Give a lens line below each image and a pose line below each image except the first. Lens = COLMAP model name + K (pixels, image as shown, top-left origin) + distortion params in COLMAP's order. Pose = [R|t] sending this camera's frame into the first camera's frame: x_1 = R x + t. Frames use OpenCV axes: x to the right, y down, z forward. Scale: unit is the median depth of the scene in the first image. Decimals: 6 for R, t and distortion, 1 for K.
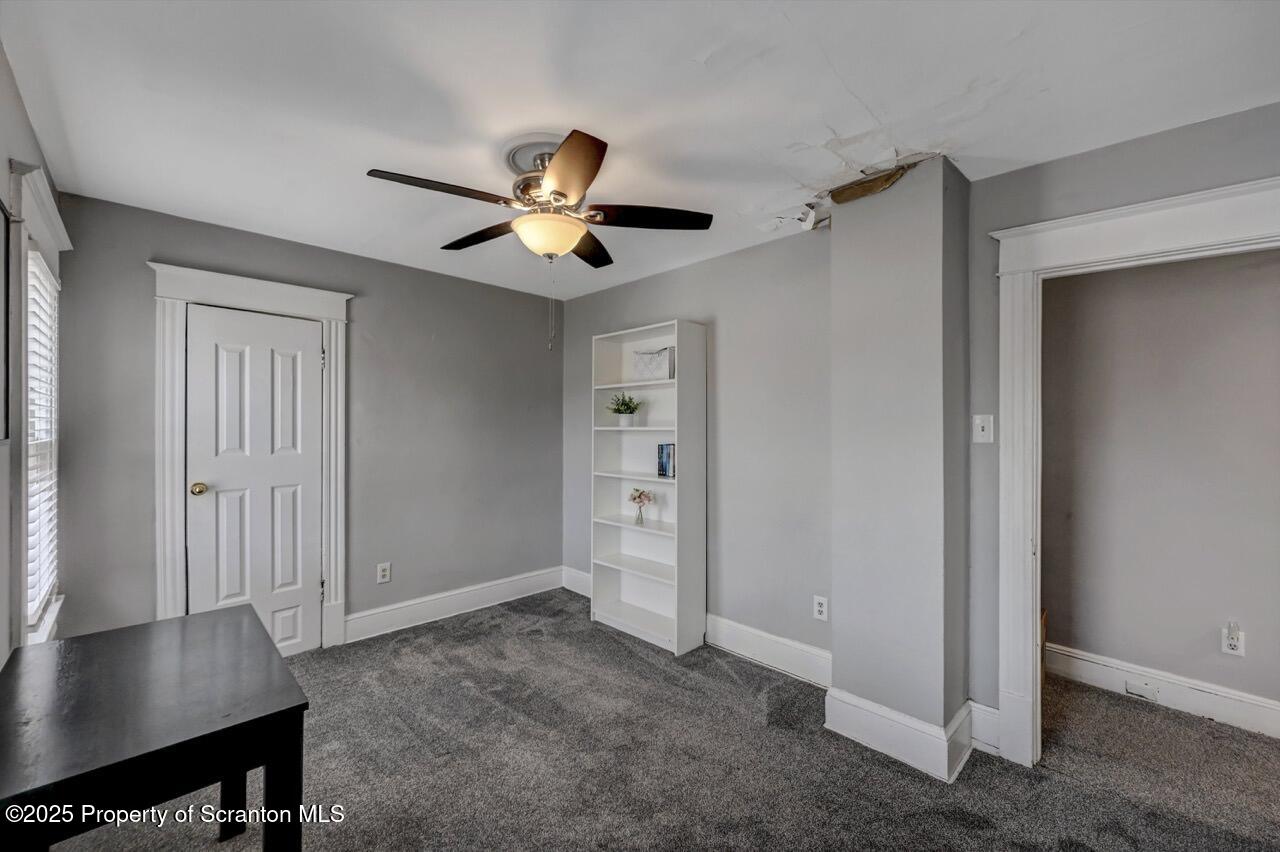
lens RADIAL K [[502.3, 0, 639.4], [0, 502.3, 431.8], [0, 0, 1]] dist [0.001805, 0.000518]
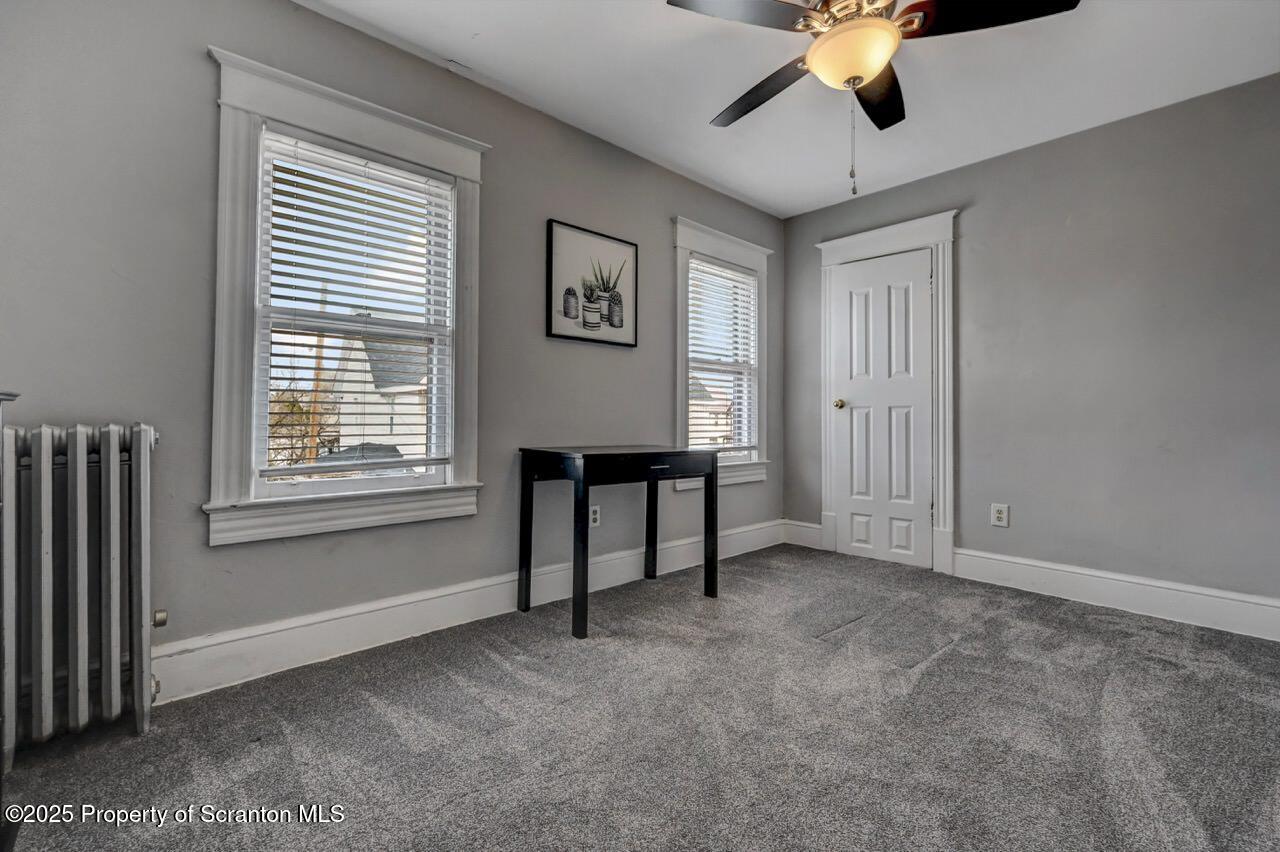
lens RADIAL K [[559.4, 0, 636.8], [0, 559.4, 412.6], [0, 0, 1]] dist [-0.000230, 0.000034]
pose [[-0.030066, -0.008492, -0.999512, 0.507250], [-0.014569, 0.999861, -0.008056, 0.131021], [0.999442, 0.014320, -0.030185, 0.434321]]
